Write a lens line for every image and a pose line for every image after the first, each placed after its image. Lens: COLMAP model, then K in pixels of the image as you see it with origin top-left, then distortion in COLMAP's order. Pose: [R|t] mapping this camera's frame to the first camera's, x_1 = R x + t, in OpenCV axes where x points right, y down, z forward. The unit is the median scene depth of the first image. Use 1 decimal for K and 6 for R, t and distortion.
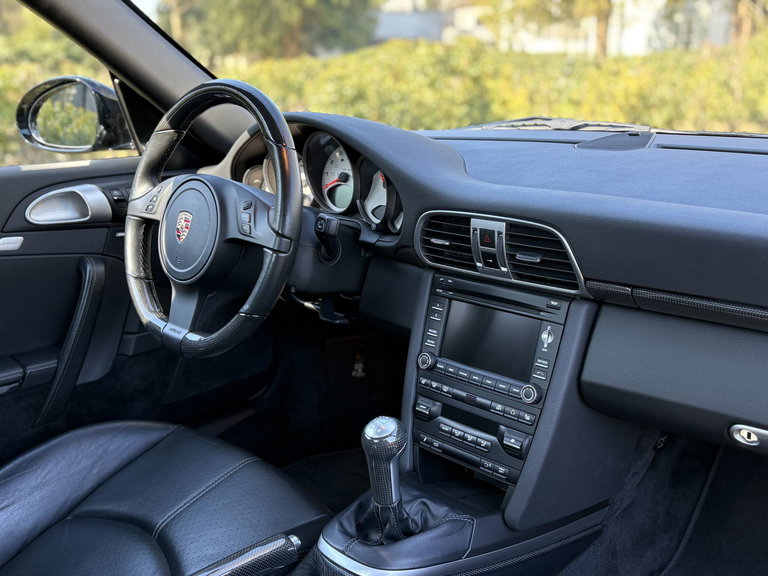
lens RADIAL K [[770.5, 0, 384.0], [0, 770.5, 288.0], [0, 0, 1]] dist [0.118981, -0.300697]
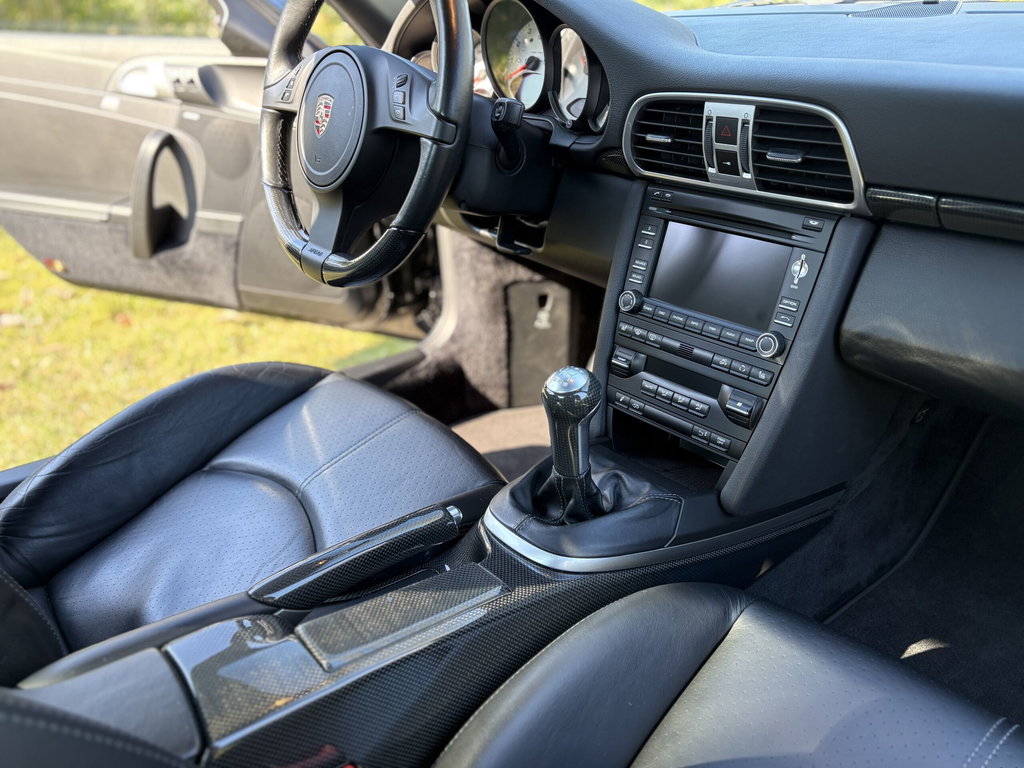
lens RADIAL K [[784.2, 0, 502.5], [0, 784.2, 394.3], [0, 0, 1]] dist [0.004795, -0.002924]
pose [[0.995687, 0.043828, -0.081775, -0.004289], [-0.028197, 0.982646, 0.183334, 0.048835], [0.088391, -0.180237, 0.979644, 0.210439]]
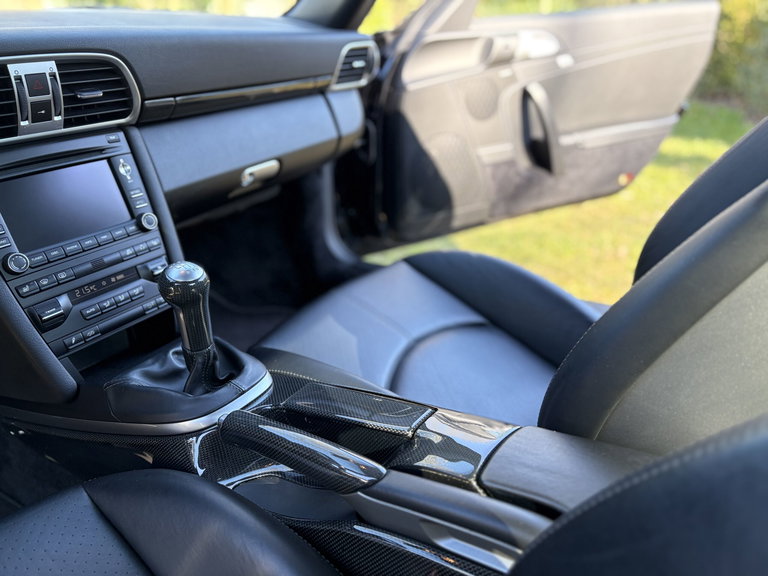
lens RADIAL K [[577.9, 0, 382.6], [0, 577.9, 286.2], [0, 0, 1]] dist [0.045499, -0.048987]
pose [[-0.185565, -0.384206, 0.904407, -0.615289], [0.298082, 0.855013, 0.424382, -0.032684], [-0.936329, 0.348338, -0.044136, 0.726302]]
